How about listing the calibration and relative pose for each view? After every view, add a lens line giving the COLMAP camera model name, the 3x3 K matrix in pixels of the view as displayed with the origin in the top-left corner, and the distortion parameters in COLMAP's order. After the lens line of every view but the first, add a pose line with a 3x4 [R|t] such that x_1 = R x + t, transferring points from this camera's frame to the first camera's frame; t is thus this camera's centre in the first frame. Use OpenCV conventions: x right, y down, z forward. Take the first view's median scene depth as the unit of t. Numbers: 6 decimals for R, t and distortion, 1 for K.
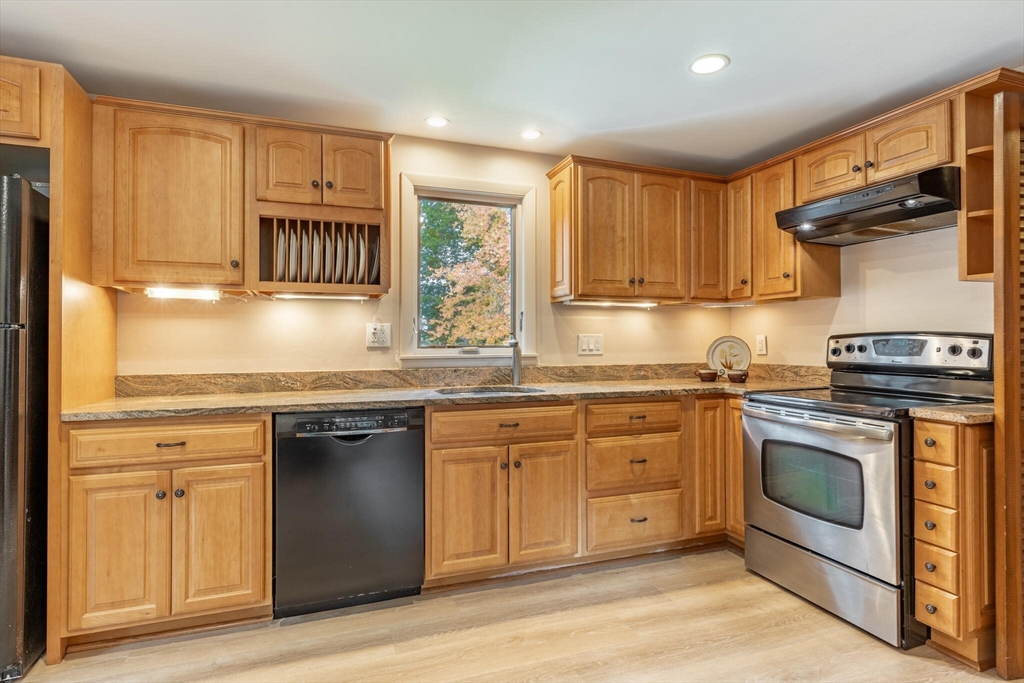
lens RADIAL K [[541.7, 0, 510.2], [0, 541.7, 338.0], [0, 0, 1]] dist [0.004444, -0.001887]
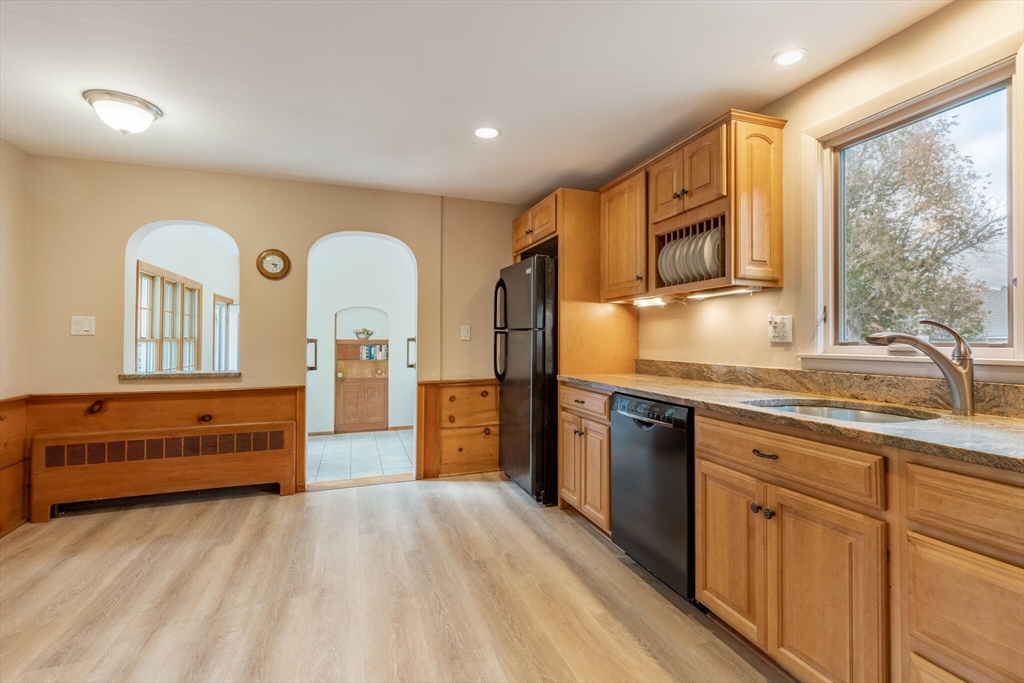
lens RADIAL K [[471.0, 0, 524.4], [0, 471.0, 330.8], [0, 0, 1]] dist [0.012430, -0.004133]
pose [[0.003034, -0.013319, -0.999907, 0.611027], [0.009195, 0.999869, -0.013291, 0.004641], [0.999953, -0.009153, 0.003156, 0.678154]]
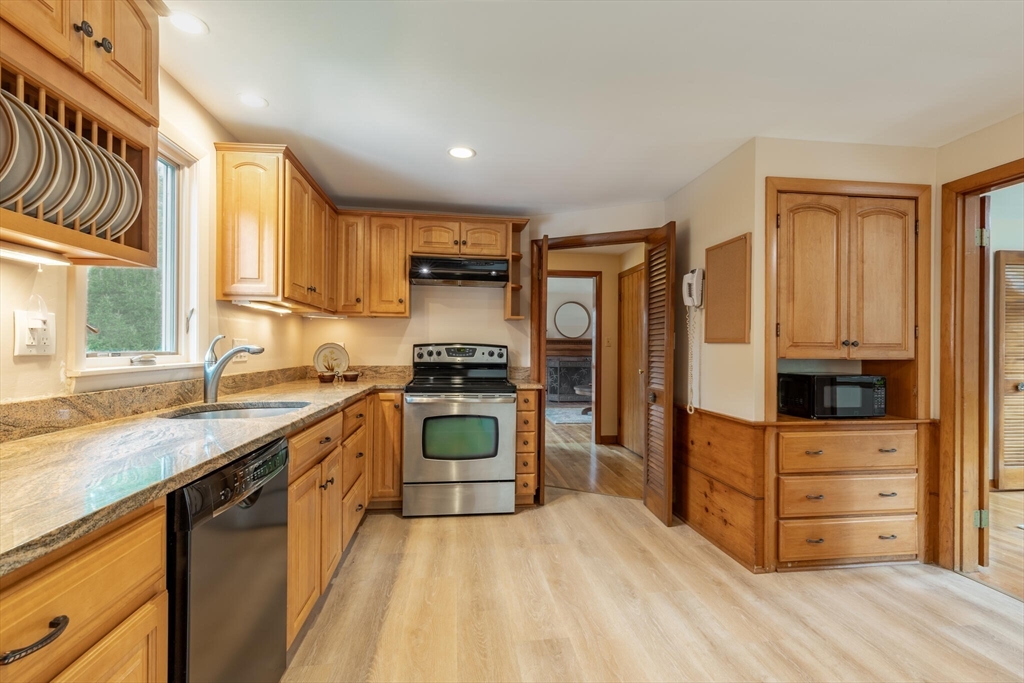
lens RADIAL K [[471.0, 0, 519.9], [0, 471.0, 348.5], [0, 0, 1]] dist [0.012430, -0.004133]
pose [[0.210086, 0.003837, 0.977675, -0.697108], [-0.016586, 0.999862, -0.000360, 0.002217], [-0.977542, -0.016140, 0.210121, 0.512137]]
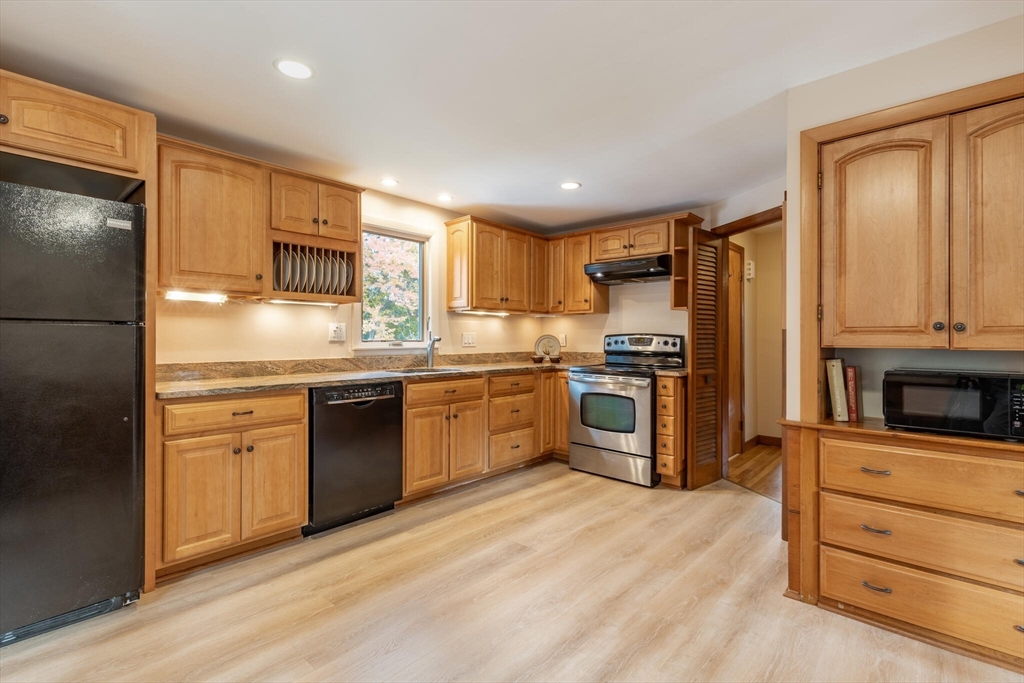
lens RADIAL K [[471.0, 0, 509.5], [0, 471.0, 339.1], [0, 0, 1]] dist [0.012430, -0.004133]
pose [[0.888415, 0.004149, 0.459023, -0.467275], [-0.009122, 0.999921, 0.008617, -0.002396], [-0.458951, -0.011843, 0.888383, -0.273453]]
